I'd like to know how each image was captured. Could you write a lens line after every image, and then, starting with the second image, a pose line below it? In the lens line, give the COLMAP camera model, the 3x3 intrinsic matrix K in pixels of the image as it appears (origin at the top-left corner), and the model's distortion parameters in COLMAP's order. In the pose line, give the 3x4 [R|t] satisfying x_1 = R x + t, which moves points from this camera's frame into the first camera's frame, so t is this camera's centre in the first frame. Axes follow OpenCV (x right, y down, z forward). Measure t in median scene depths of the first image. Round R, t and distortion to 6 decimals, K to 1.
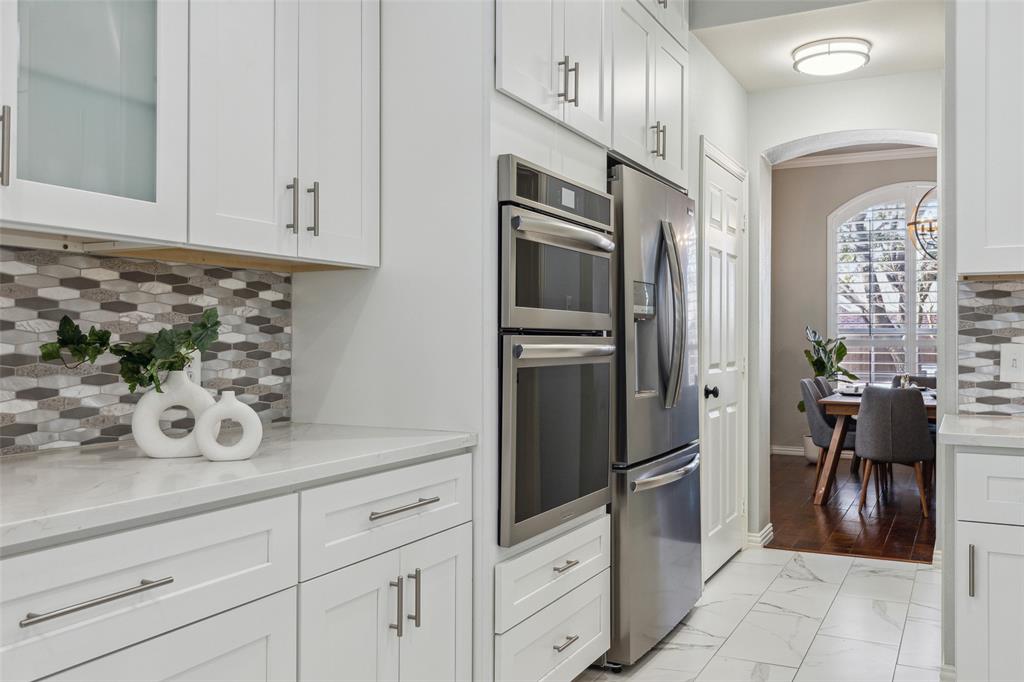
lens RADIAL K [[876.2, 0, 513.1], [0, 876.2, 335.8], [0, 0, 1]] dist [0.000145, 0.003163]
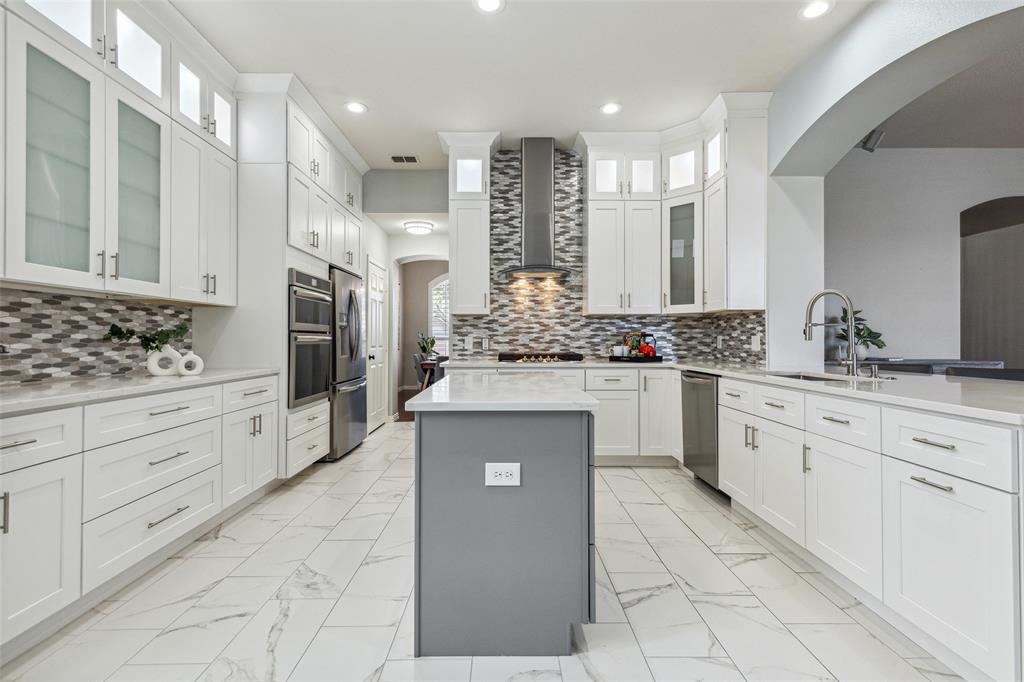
lens RADIAL K [[470.5, 0, 509.2], [0, 470.5, 335.9], [0, 0, 1]] dist [0.012610, -0.002507]
pose [[0.882836, 0.001563, 0.469678, -0.093071], [-0.000182, 0.999996, -0.002985, 0.012806], [-0.469681, 0.002550, 0.882833, -0.595239]]
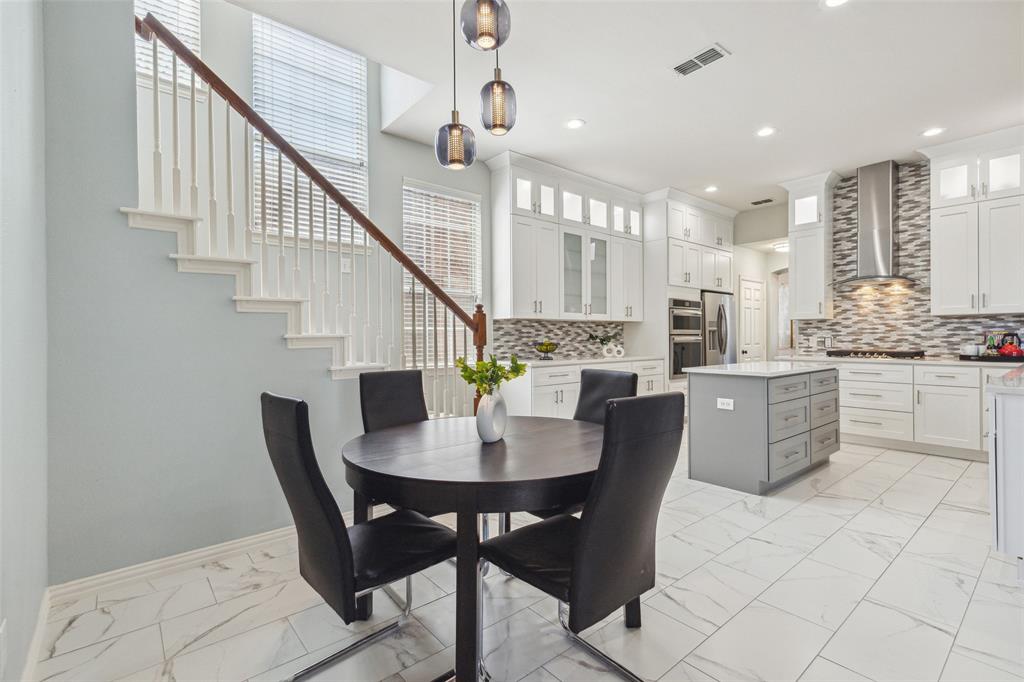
lens RADIAL K [[470.5, 0, 511.5], [0, 470.5, 335.1], [0, 0, 1]] dist [0.012610, -0.002507]
pose [[0.922287, -0.008882, -0.386404, 0.167312], [0.008552, 0.999960, -0.002574, -0.003973], [0.386411, -0.000931, 0.922326, -1.567138]]
